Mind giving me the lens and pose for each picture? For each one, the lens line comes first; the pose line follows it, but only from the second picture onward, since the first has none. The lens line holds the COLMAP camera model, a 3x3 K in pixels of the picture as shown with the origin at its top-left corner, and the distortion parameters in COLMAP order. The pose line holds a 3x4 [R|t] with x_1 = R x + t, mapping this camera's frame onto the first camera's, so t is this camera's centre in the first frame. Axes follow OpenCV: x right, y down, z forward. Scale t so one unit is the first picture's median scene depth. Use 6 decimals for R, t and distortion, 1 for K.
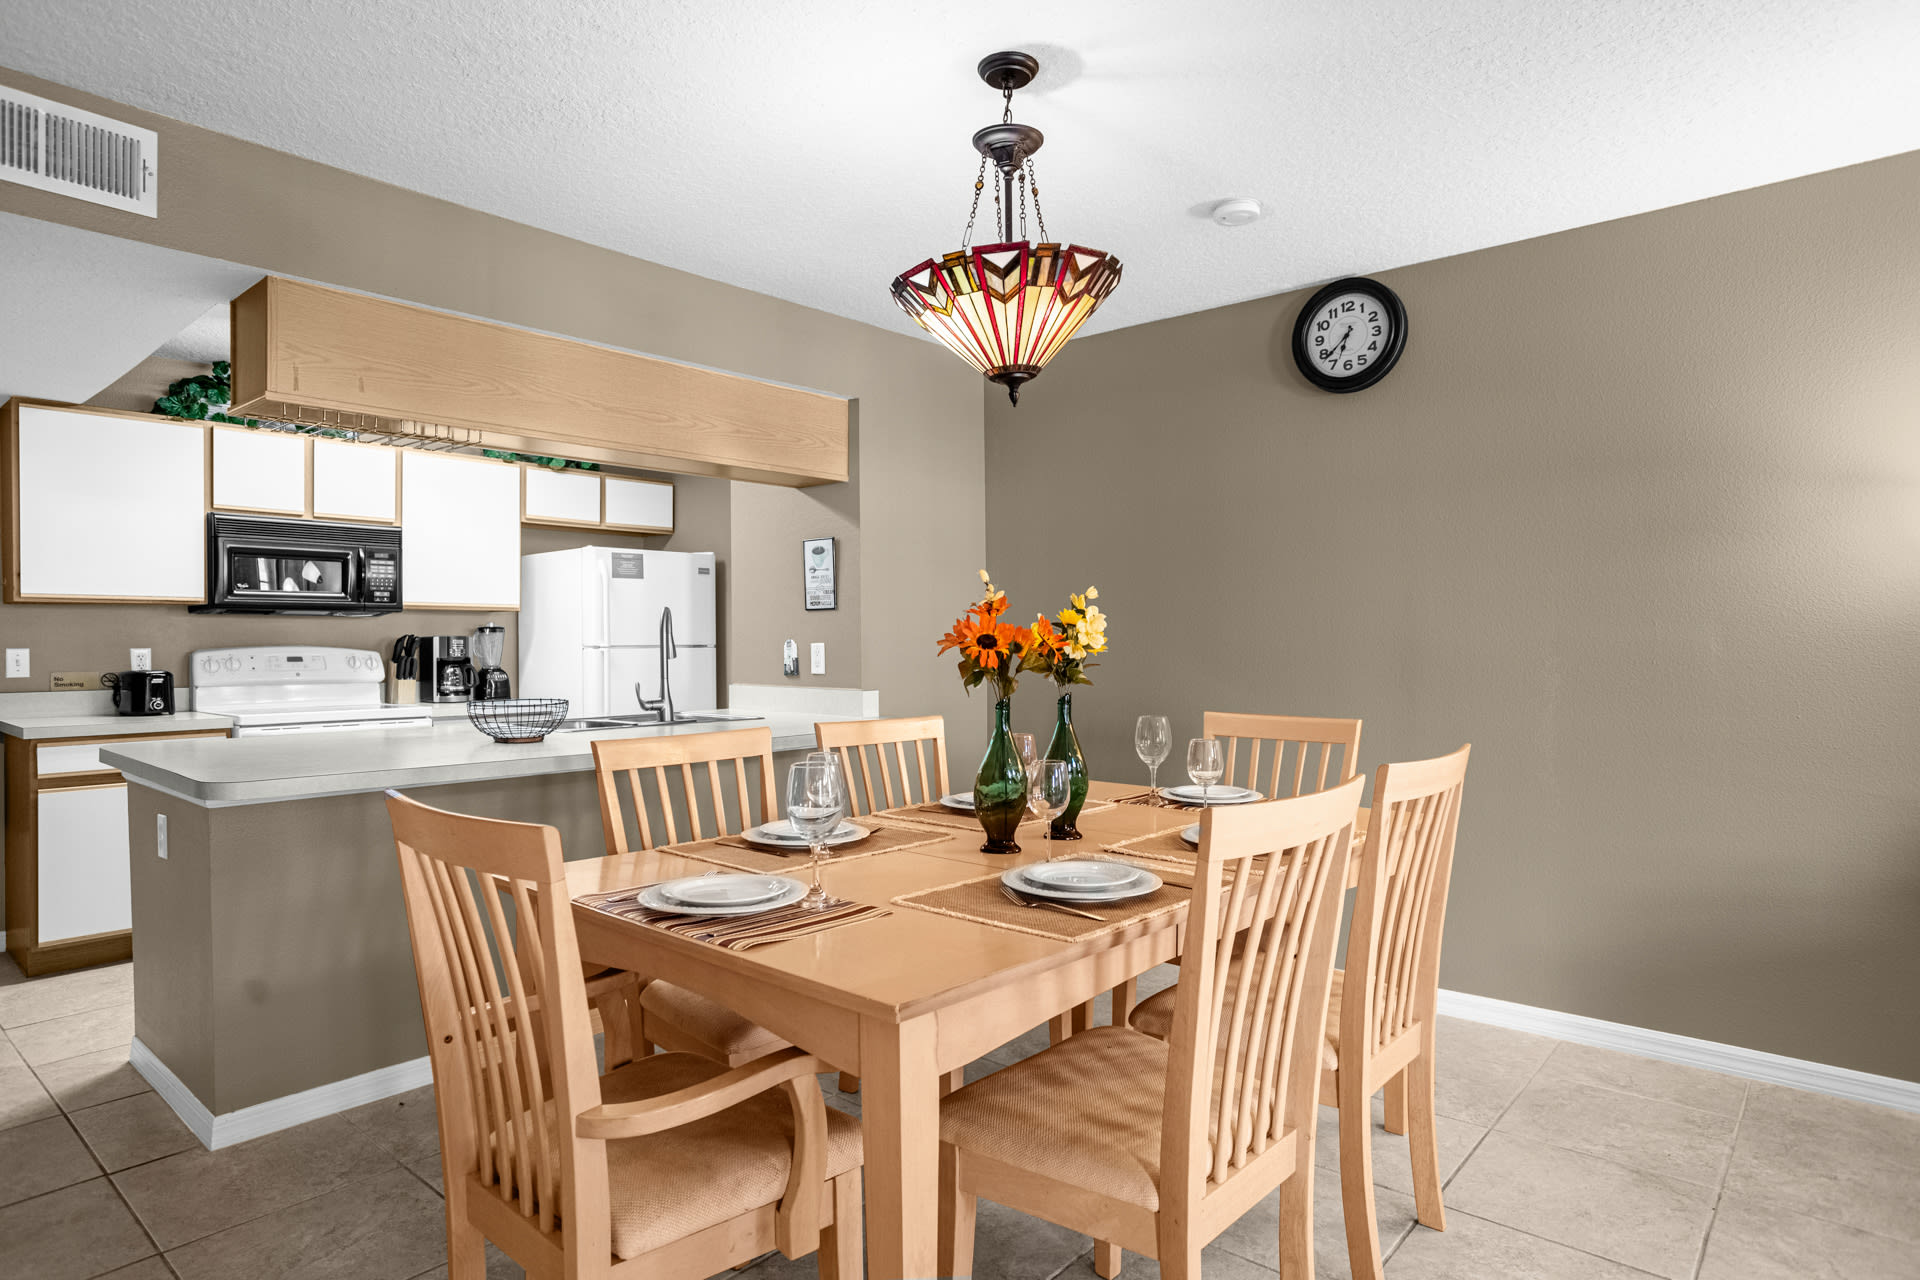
lens RADIAL K [[1103.5, 0, 960.0], [0, 1103.5, 640.0], [0, 0, 1]] dist [-0.029987, 0.000335]
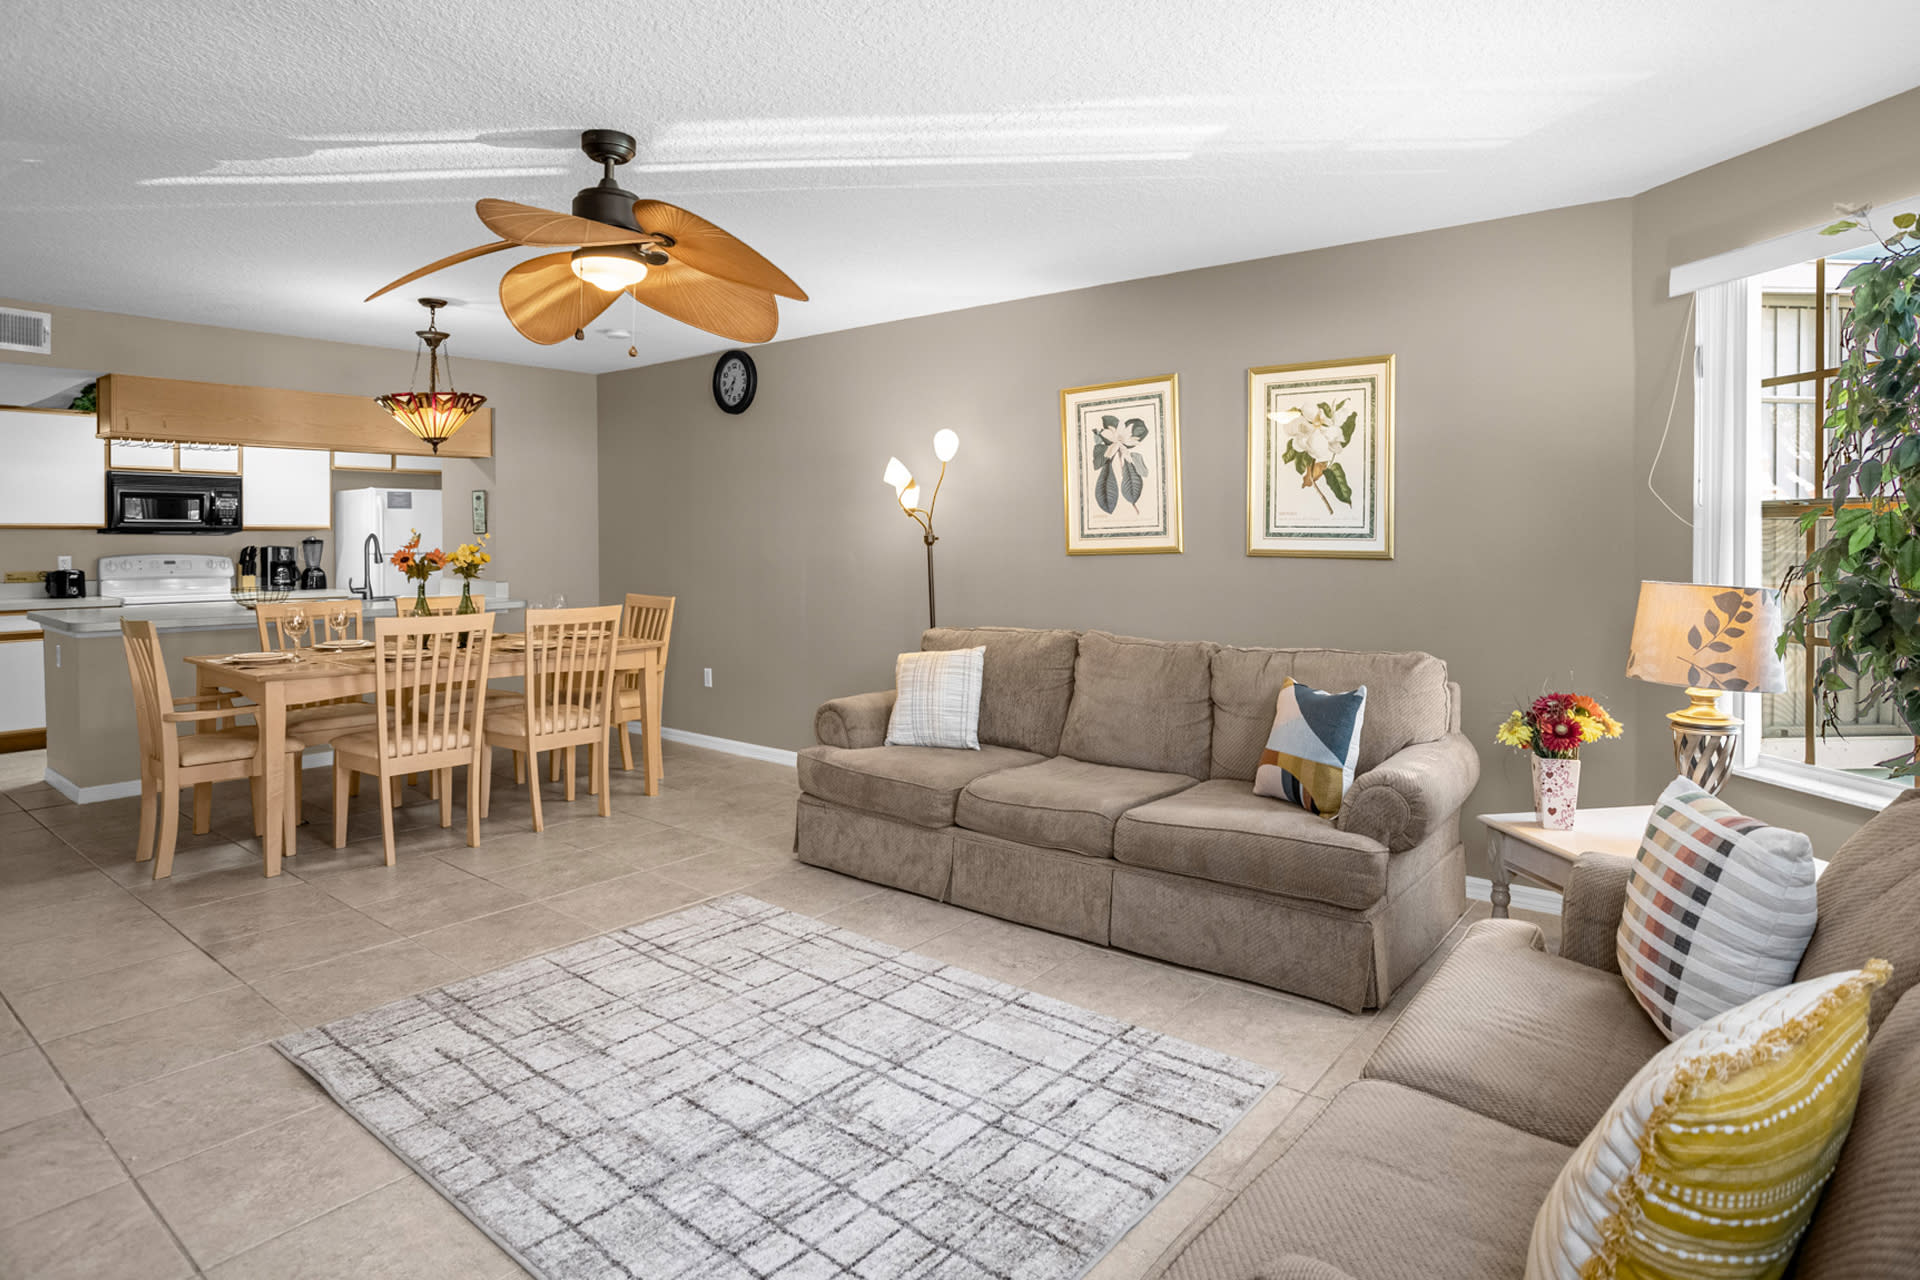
lens RADIAL K [[1163.2, 0, 960.5], [0, 1163.2, 536.1], [0, 0, 1]] dist [0.003749, 0.002767]
pose [[0.999828, 0.000294, -0.018539, 0.523592], [-0.000261, 0.999998, 0.001759, -0.022147], [0.018539, -0.001753, 0.999827, -0.607762]]
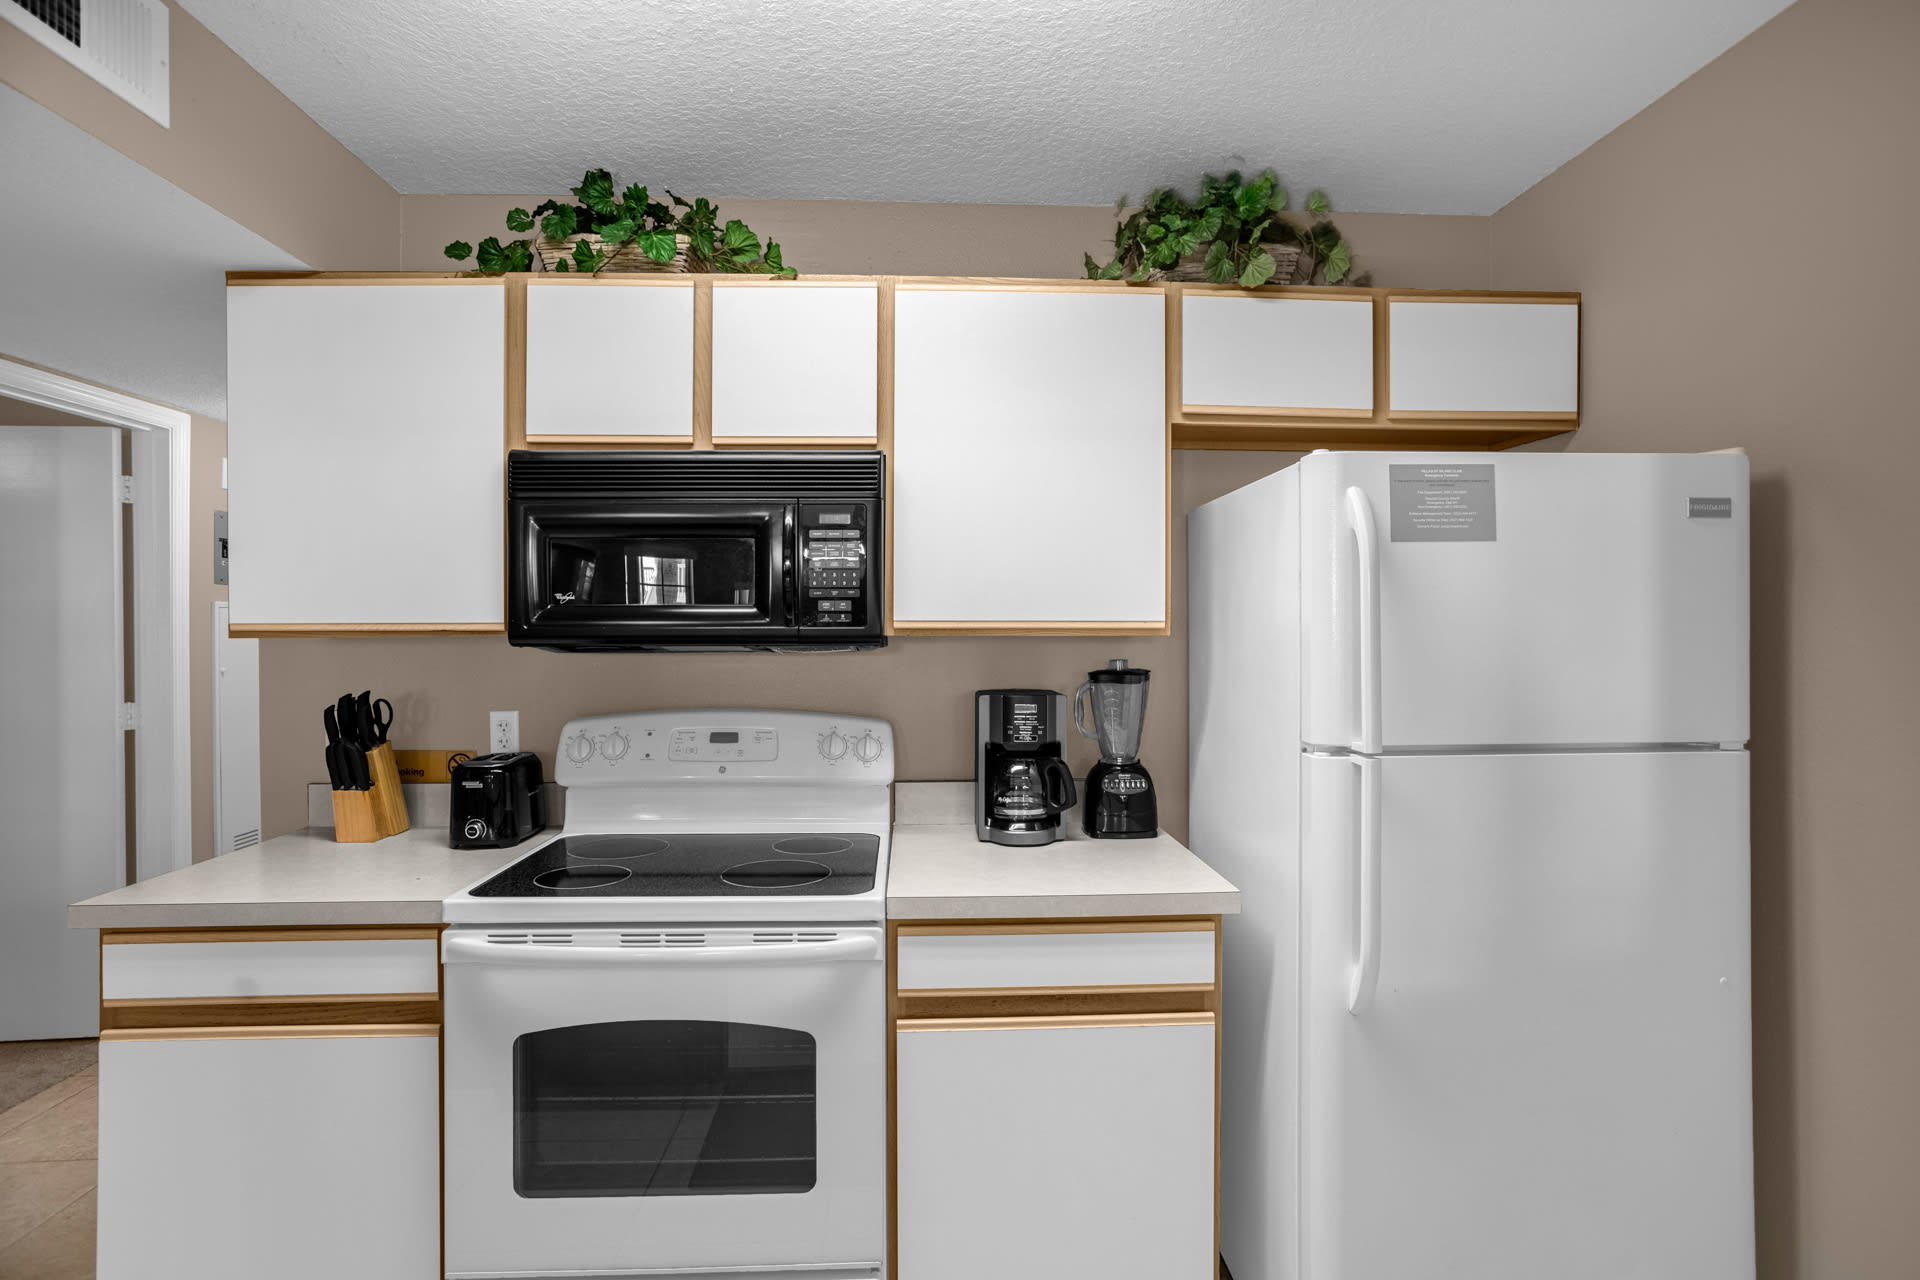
lens RADIAL K [[944.6, 0, 941.2], [0, 944.6, 634.8], [0, 0, 1]] dist [-0.051714, 0.035093]
pose [[0.692119, 0.006801, -0.721752, -0.221952], [0.000166, 0.999954, 0.009582, -0.033565], [0.721784, -0.006752, 0.692086, 0.758396]]
